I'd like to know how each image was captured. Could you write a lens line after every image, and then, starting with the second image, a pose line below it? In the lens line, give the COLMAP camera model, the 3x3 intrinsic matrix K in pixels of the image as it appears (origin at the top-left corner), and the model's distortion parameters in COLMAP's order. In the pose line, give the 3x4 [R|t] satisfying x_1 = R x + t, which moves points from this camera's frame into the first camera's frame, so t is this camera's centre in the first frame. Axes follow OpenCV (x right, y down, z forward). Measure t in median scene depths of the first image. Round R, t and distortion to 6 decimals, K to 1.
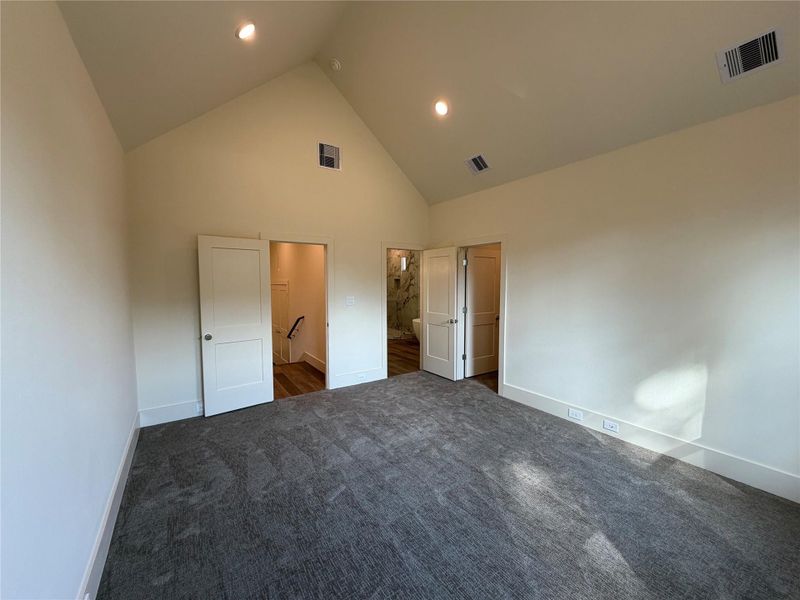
lens RADIAL K [[319.3, 0, 395.6], [0, 319.3, 300.5], [0, 0, 1]] dist [-0.000926, -0.000168]
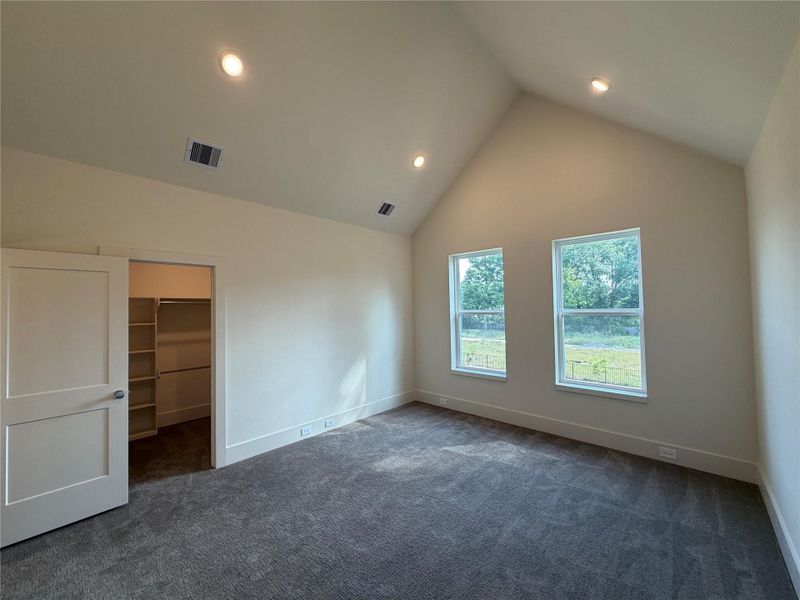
lens RADIAL K [[319.3, 0, 395.6], [0, 319.3, 300.5], [0, 0, 1]] dist [-0.000926, -0.000168]
pose [[-0.216707, 0.030356, 0.975765, -0.700732], [0.086228, 0.996205, -0.011842, -0.069848], [-0.972421, 0.081572, -0.218502, 1.012963]]
